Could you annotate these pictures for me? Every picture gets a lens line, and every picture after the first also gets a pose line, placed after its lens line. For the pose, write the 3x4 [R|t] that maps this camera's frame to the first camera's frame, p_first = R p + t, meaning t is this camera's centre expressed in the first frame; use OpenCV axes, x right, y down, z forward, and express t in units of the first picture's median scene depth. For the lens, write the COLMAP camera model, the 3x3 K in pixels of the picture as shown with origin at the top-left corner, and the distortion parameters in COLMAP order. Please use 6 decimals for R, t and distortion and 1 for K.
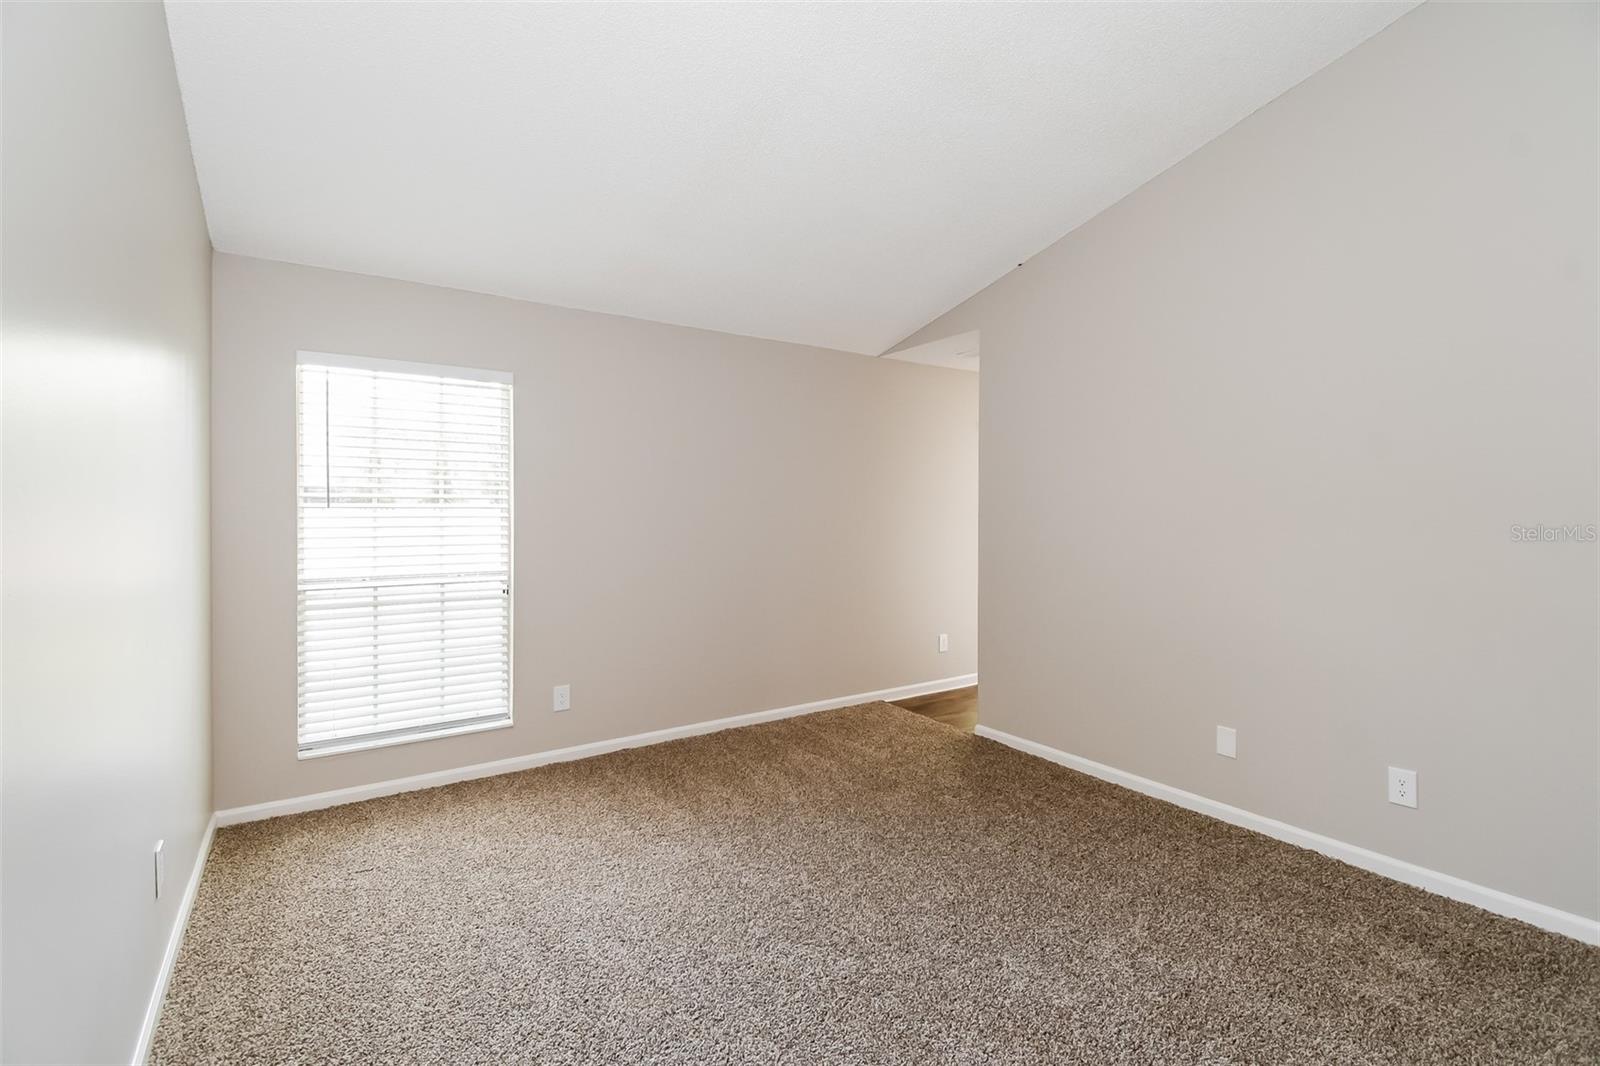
lens RADIAL K [[715.6, 0, 797.0], [0, 715.6, 526.1], [0, 0, 1]] dist [0.021015, -0.000149]
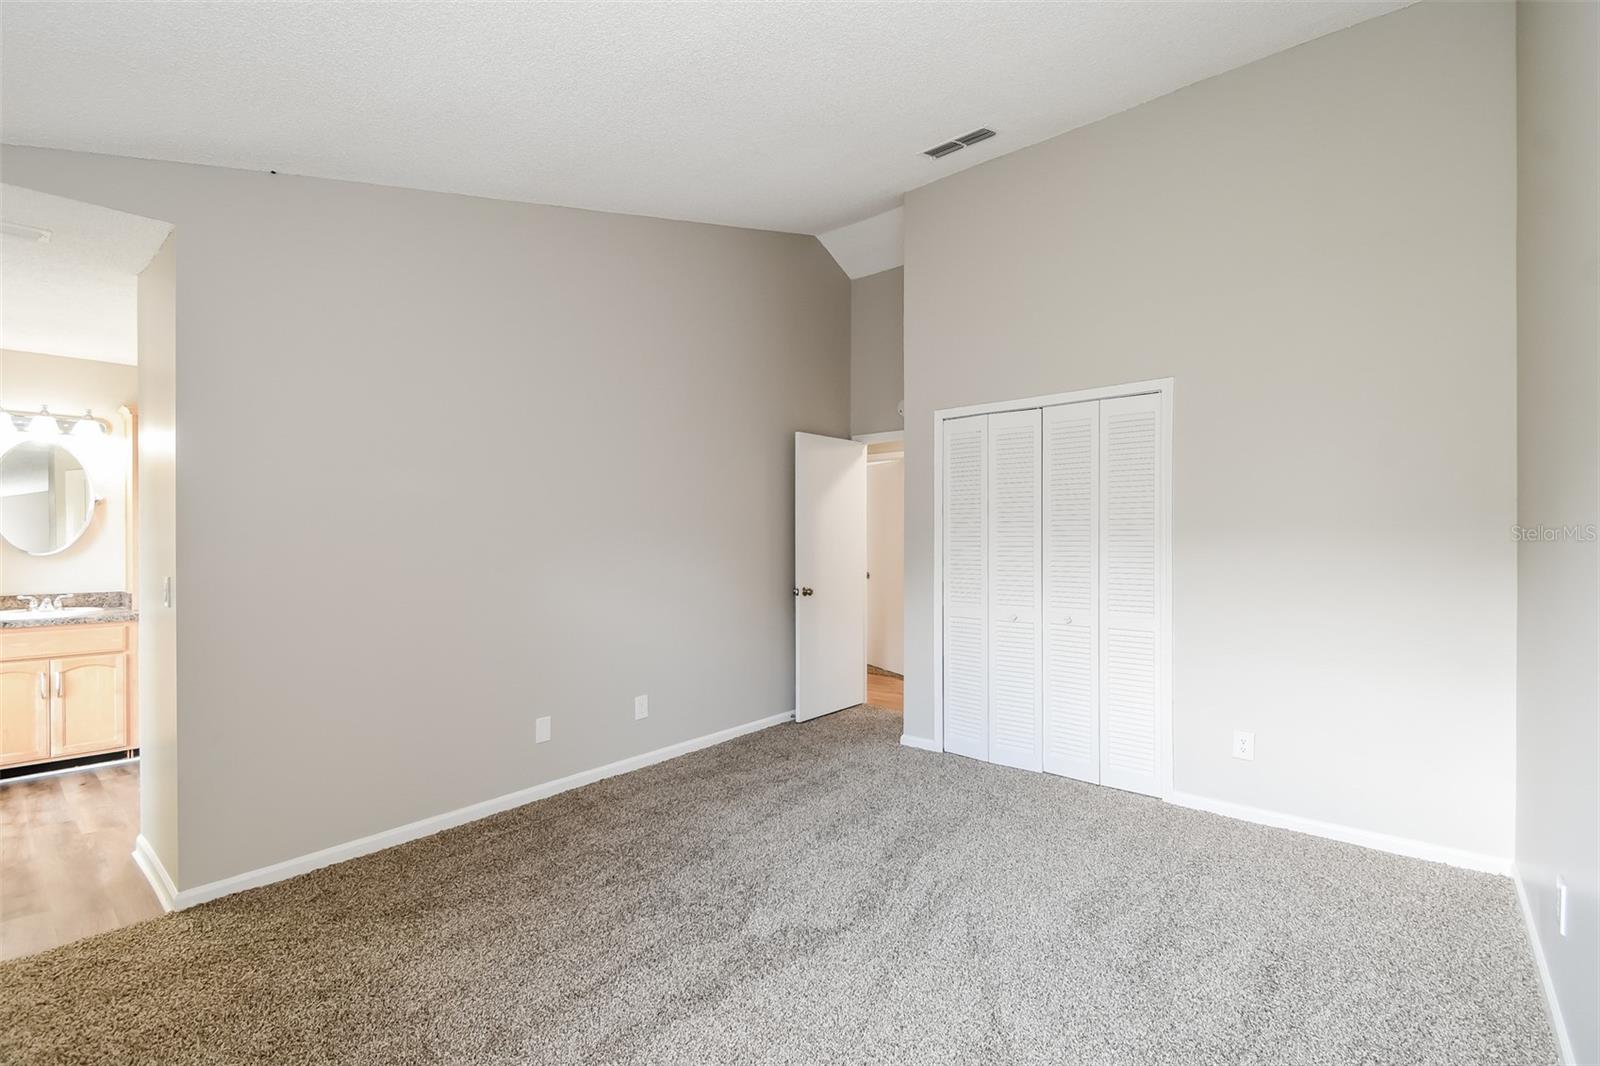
lens RADIAL K [[715.6, 0, 797.0], [0, 715.6, 526.1], [0, 0, 1]] dist [0.021015, -0.000149]
pose [[-0.295456, 0.013941, 0.955255, -0.670130], [0.011314, 0.999874, -0.011093, -0.018287], [-0.955289, 0.007530, -0.295577, 0.967020]]
